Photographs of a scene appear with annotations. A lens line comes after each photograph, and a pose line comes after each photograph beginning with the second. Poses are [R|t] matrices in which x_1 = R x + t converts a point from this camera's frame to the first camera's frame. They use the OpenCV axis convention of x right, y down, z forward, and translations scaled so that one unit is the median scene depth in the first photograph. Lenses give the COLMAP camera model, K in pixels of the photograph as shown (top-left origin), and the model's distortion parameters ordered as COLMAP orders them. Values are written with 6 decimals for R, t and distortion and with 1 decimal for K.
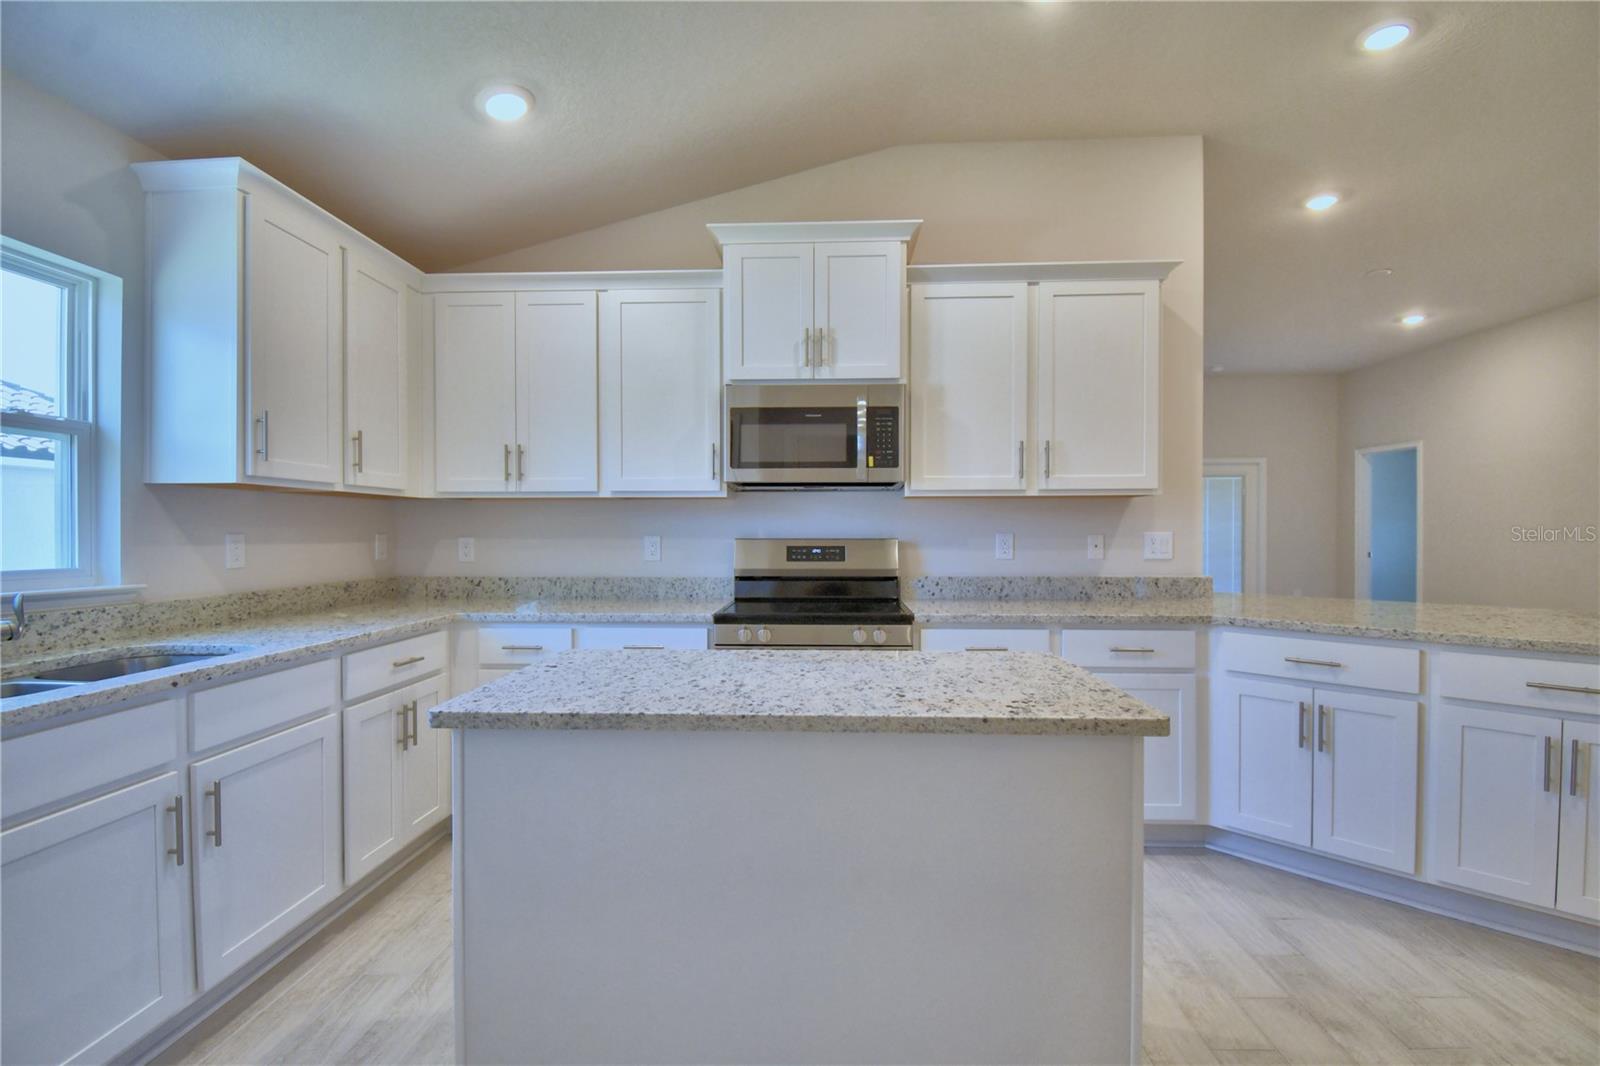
lens RADIAL K [[722.9, 0, 814.1], [0, 722.9, 536.8], [0, 0, 1]] dist [0.017281, -0.023867]
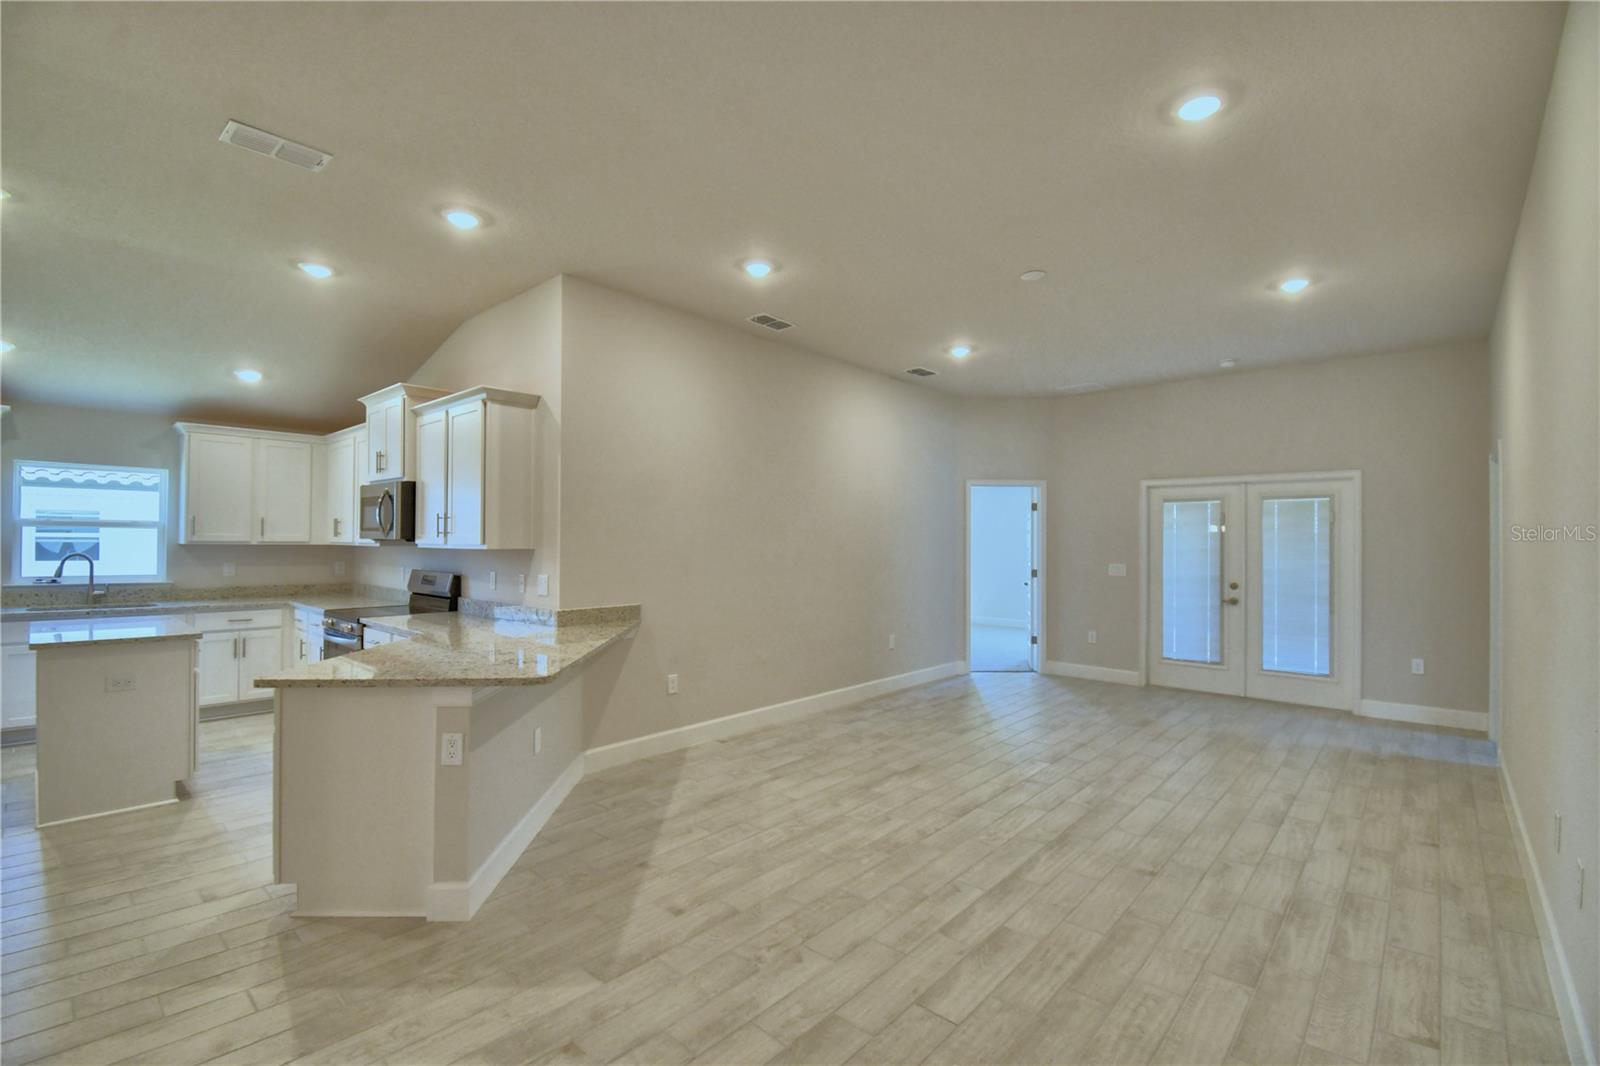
lens RADIAL K [[704.1, 0, 796.5], [0, 704.1, 537.6], [0, 0, 1]] dist [0.026677, -0.028494]
pose [[0.764269, 0.003777, -0.644887, 1.683321], [-0.015449, 0.999803, -0.012453, -0.066426], [0.644713, 0.019481, 0.764176, 0.308588]]
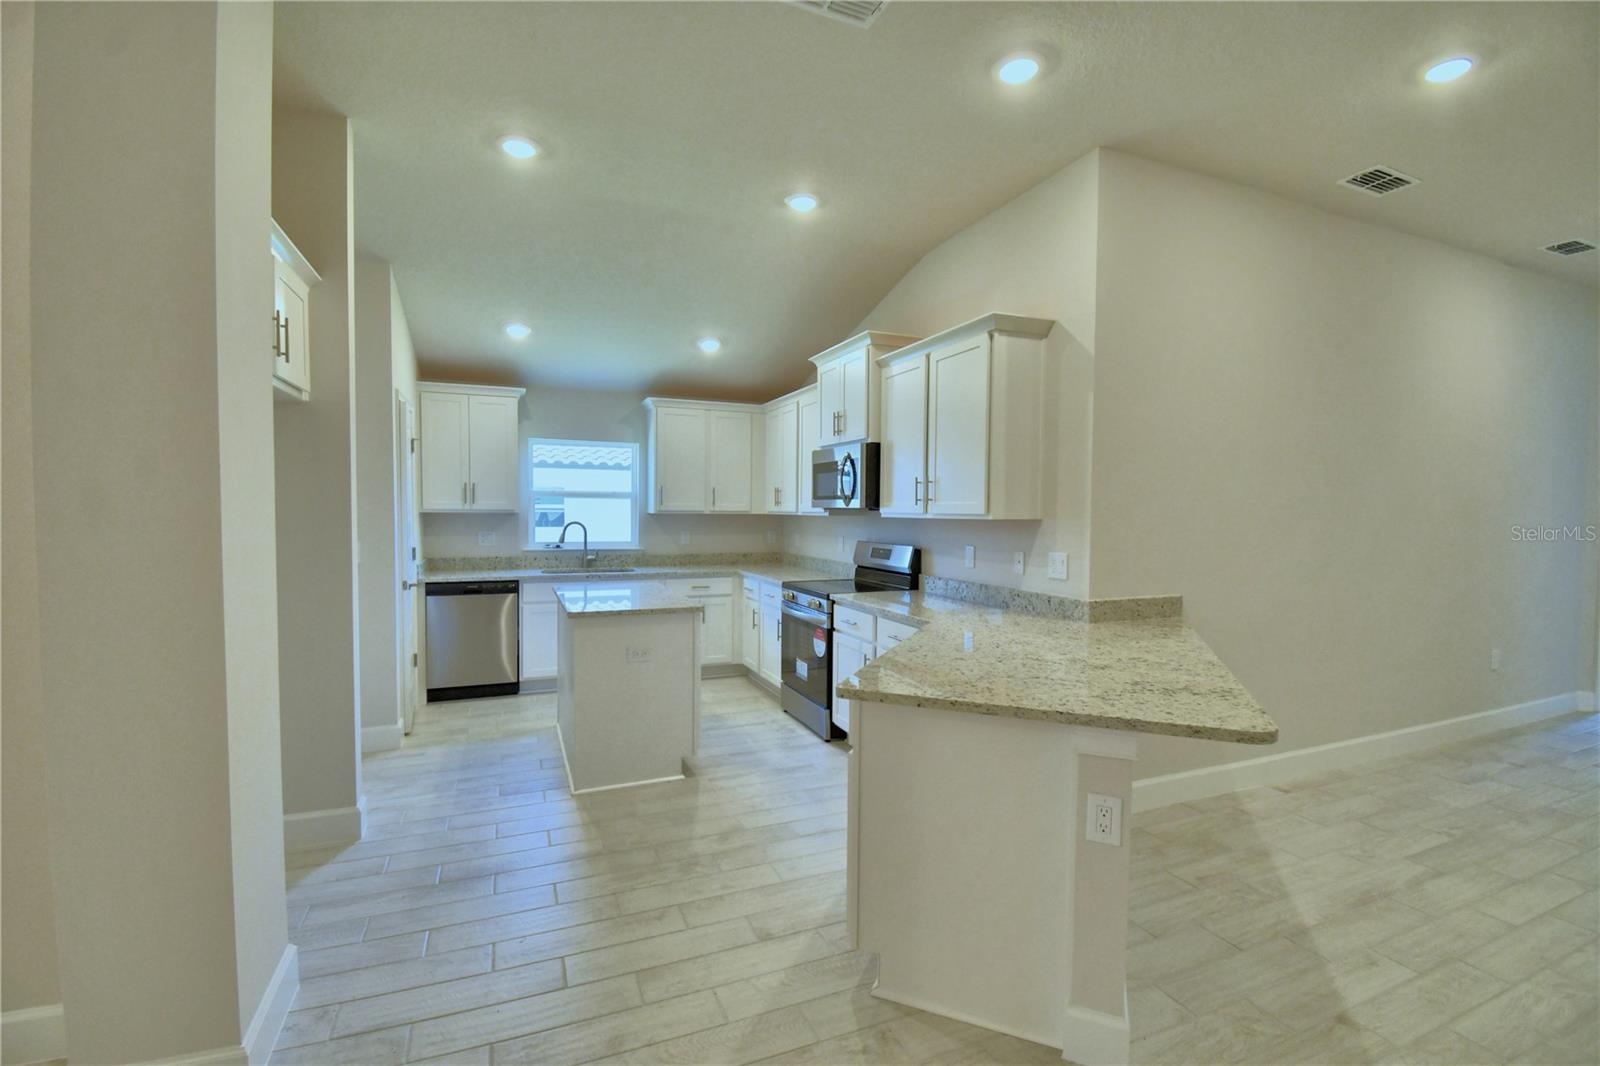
lens RADIAL K [[704.1, 0, 796.5], [0, 704.1, 537.6], [0, 0, 1]] dist [0.026677, -0.028494]
pose [[0.415349, 0.040055, -0.908780, 1.247188], [-0.017071, 0.999197, 0.036238, -0.058590], [0.909502, 0.000463, 0.415700, 0.241924]]
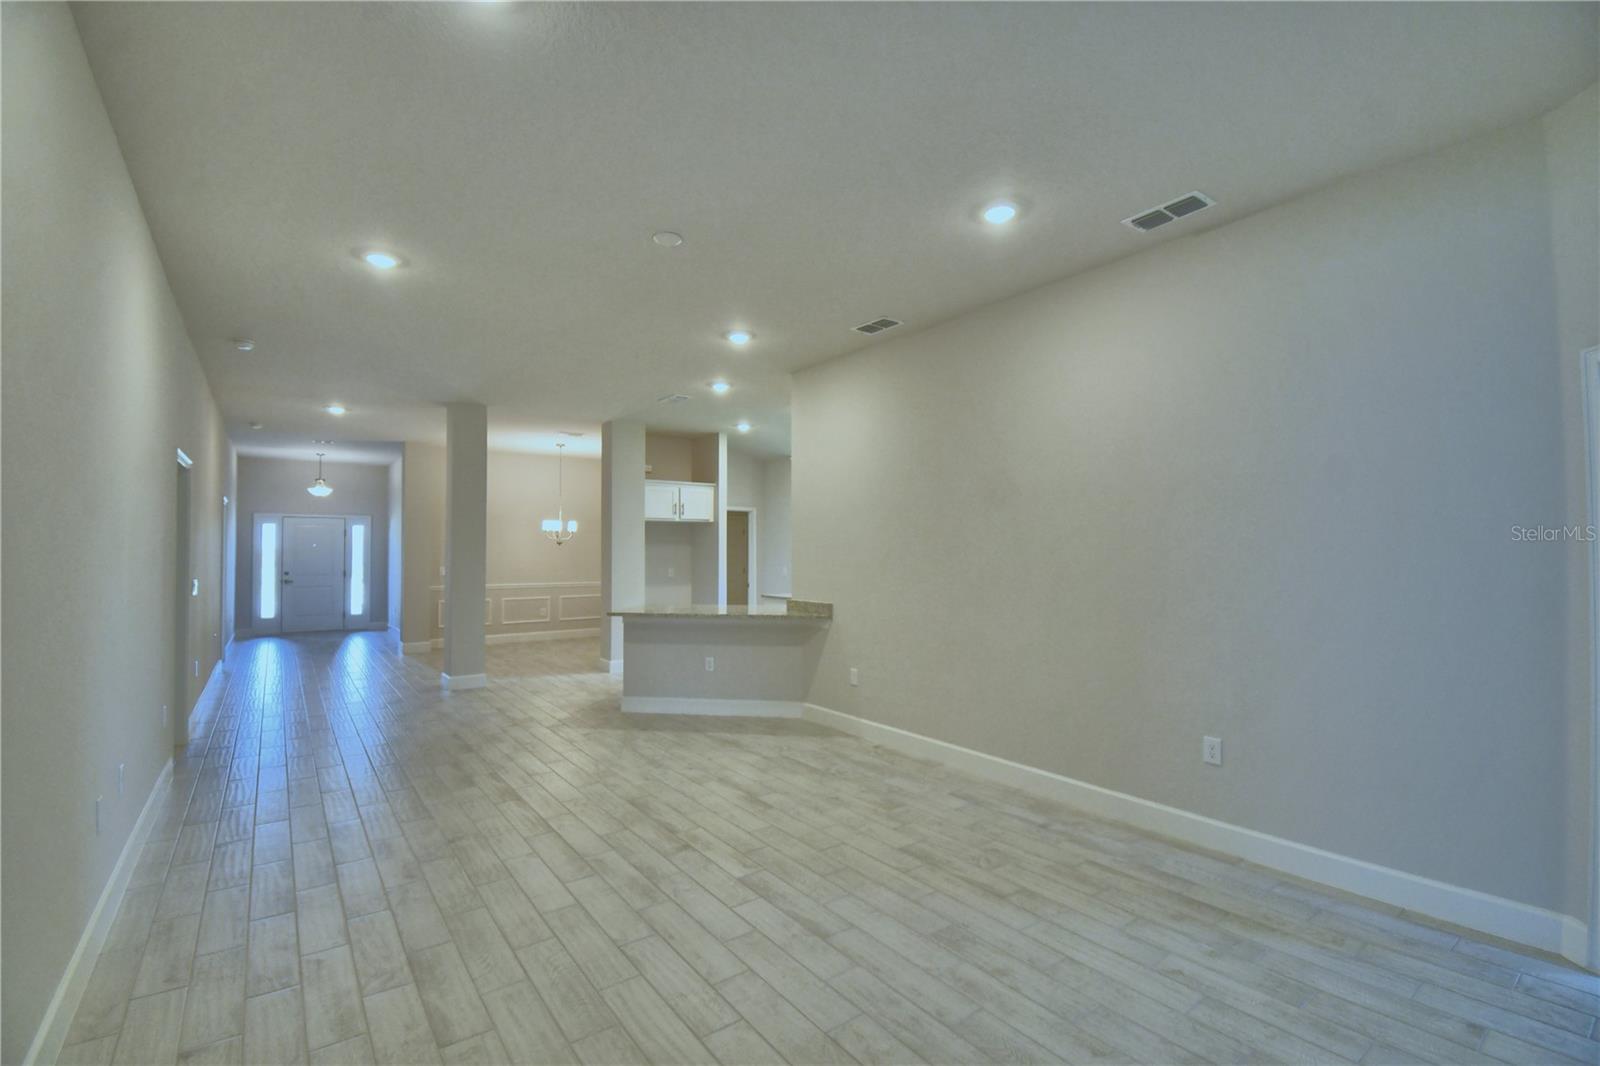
lens RADIAL K [[722.9, 0, 814.1], [0, 722.9, 536.8], [0, 0, 1]] dist [0.017281, -0.023867]
pose [[-0.783482, -0.011311, -0.621312, 1.696228], [-0.005808, 0.999924, -0.010879, -0.091705], [0.621388, -0.004914, -0.783488, 2.547846]]
